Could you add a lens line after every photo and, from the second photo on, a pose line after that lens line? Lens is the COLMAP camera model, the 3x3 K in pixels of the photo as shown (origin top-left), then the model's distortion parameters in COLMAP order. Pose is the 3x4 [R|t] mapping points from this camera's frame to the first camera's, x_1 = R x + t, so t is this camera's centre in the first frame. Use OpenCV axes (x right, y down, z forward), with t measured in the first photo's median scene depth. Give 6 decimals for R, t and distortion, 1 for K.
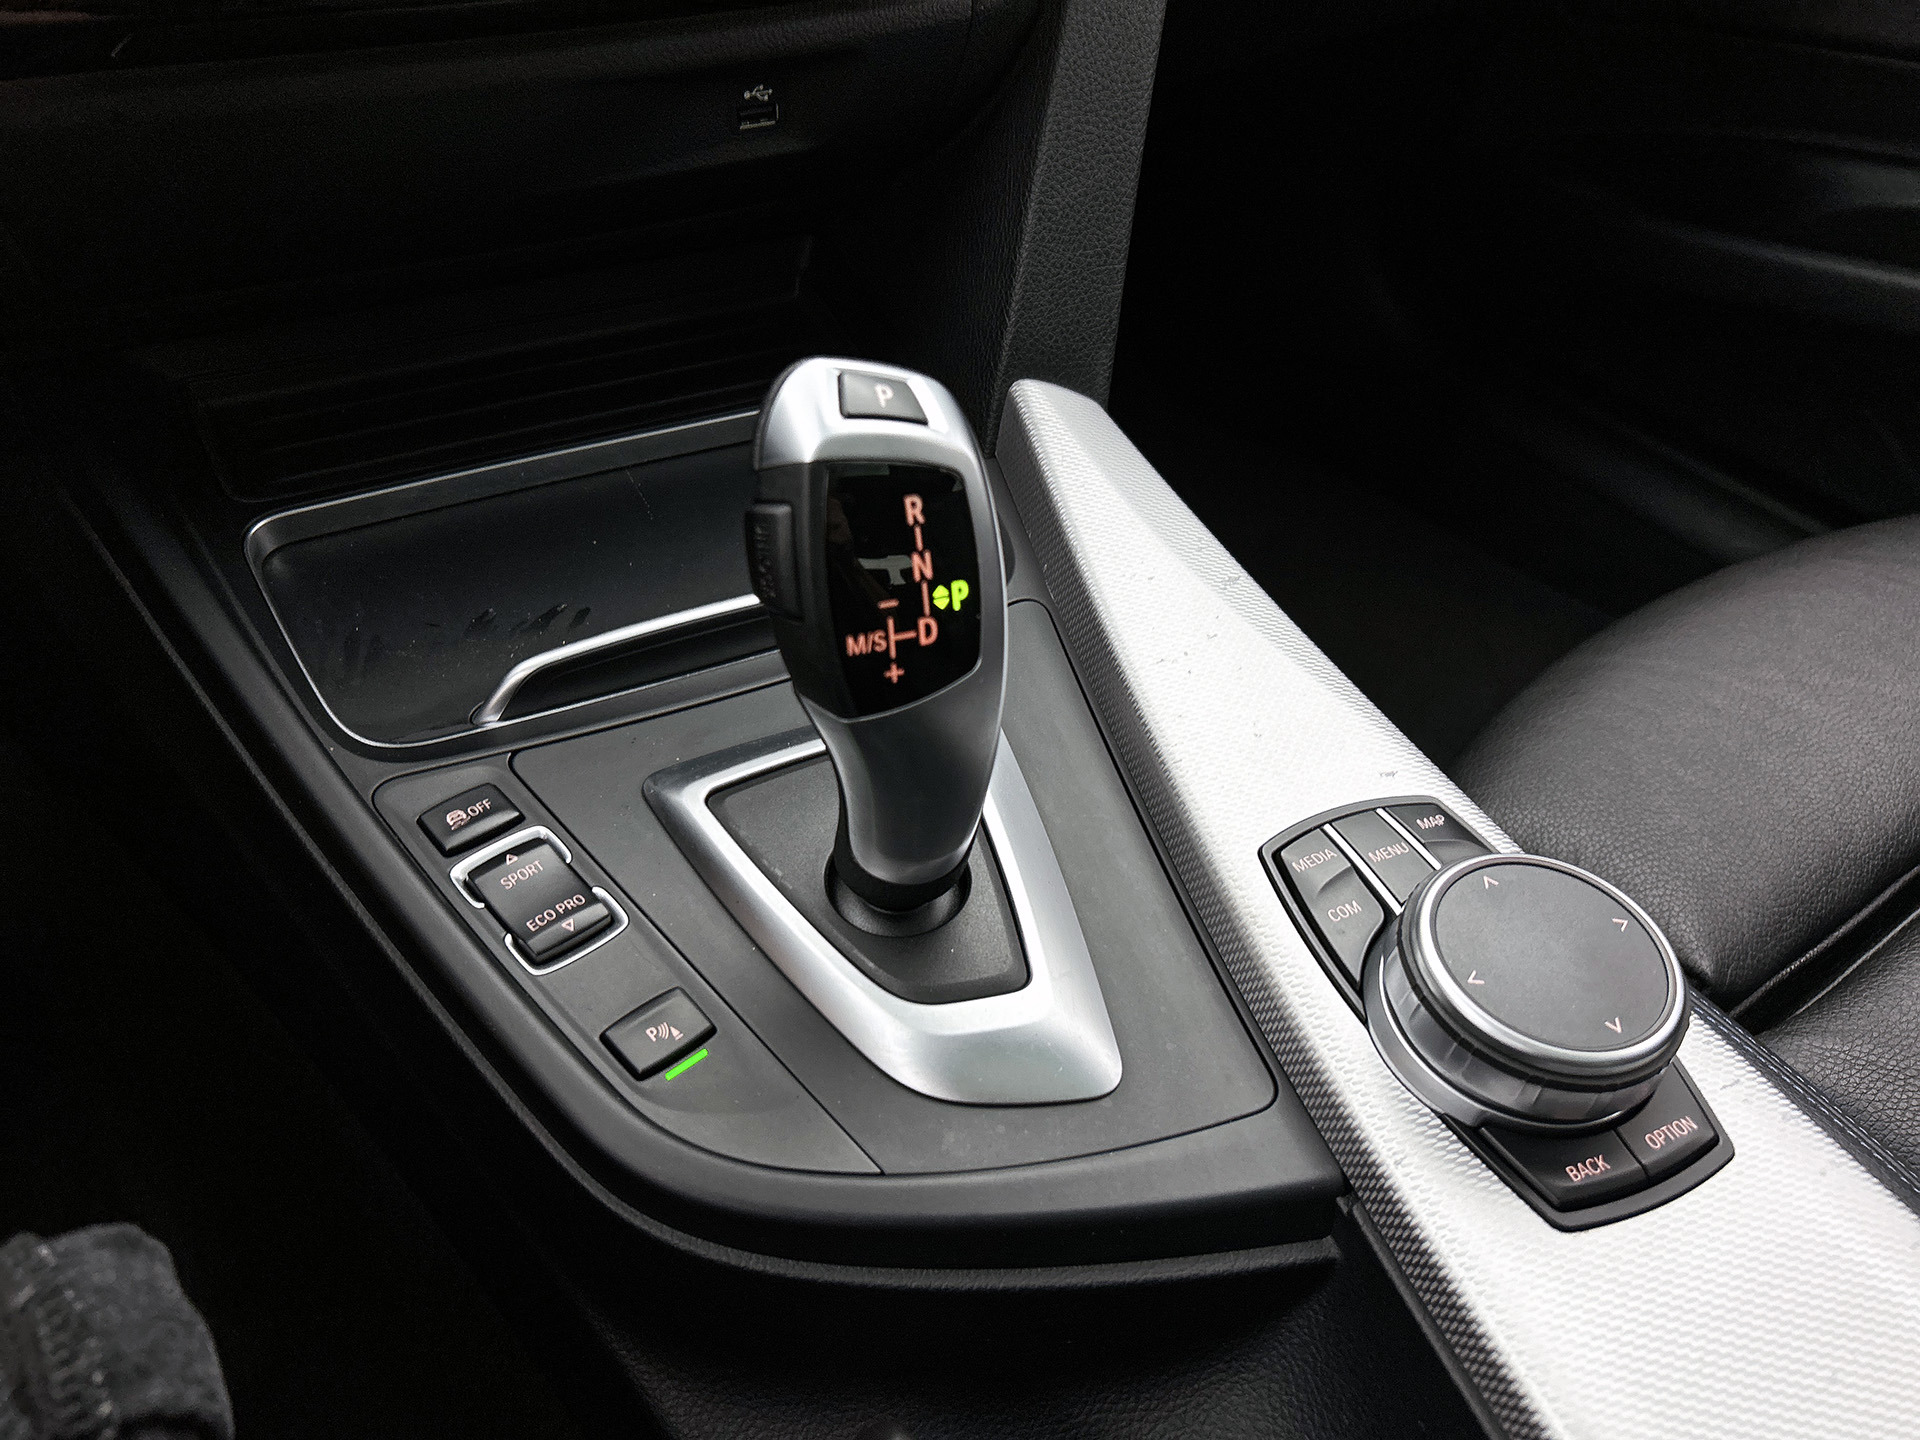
lens RADIAL K [[1400.1, 0, 960.0], [0, 1400.1, 720.0], [0, 0, 1]] dist [0.050308, -0.173022]
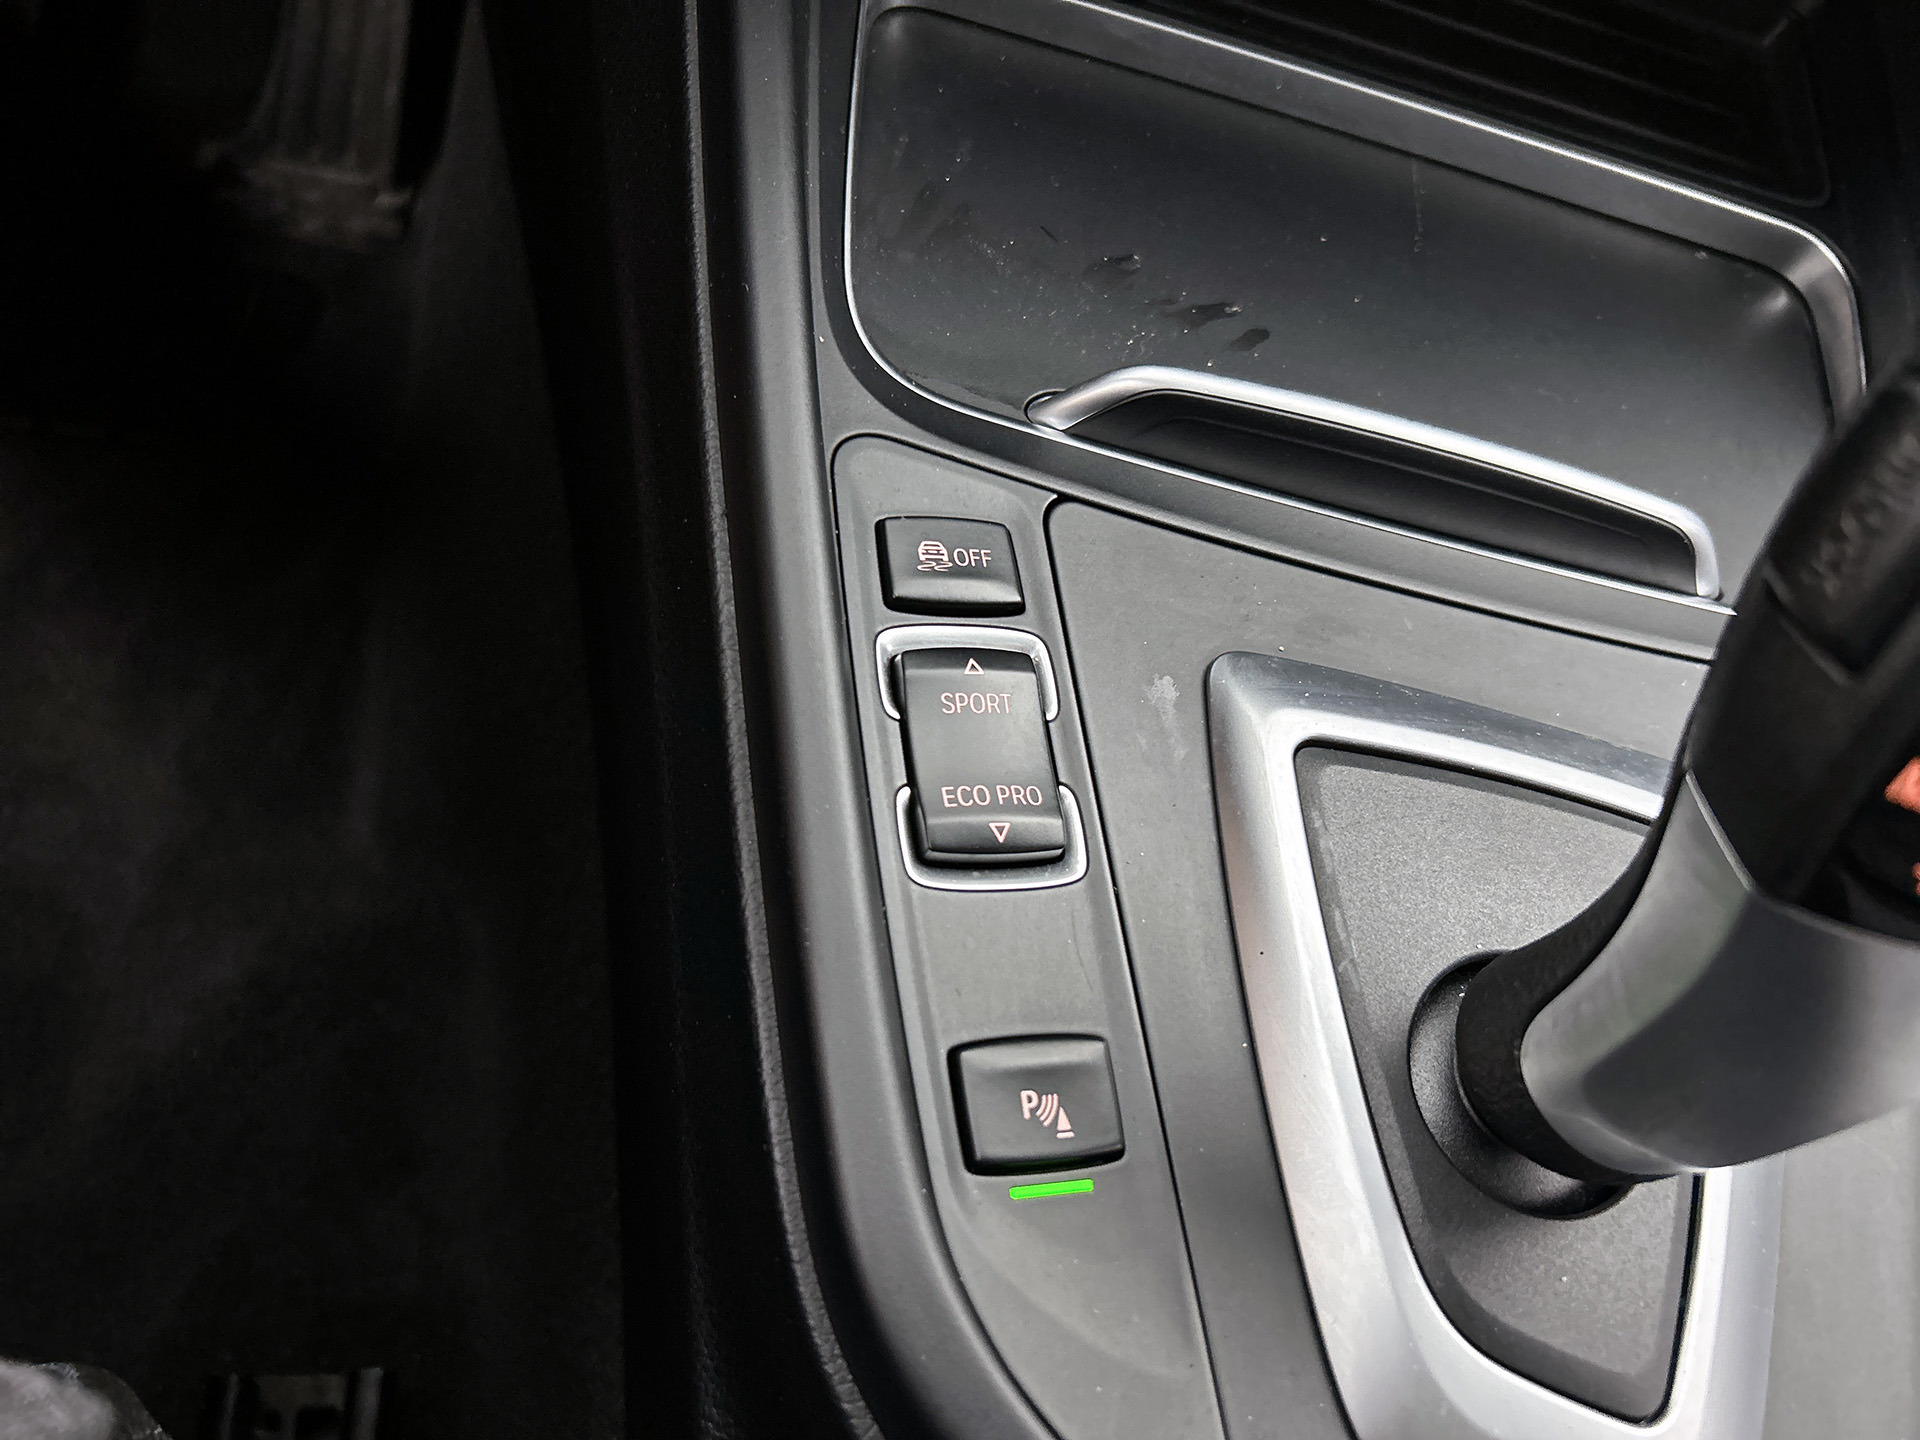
lens RADIAL K [[1458.8, 0, 960.0], [0, 1458.8, 720.0], [0, 0, 1]] dist [0.005486, -0.001462]
pose [[0.811571, 0.554918, -0.182808, -0.204467], [-0.516480, 0.827678, 0.219540, -0.012497], [0.273133, -0.083756, 0.958323, 0.423260]]
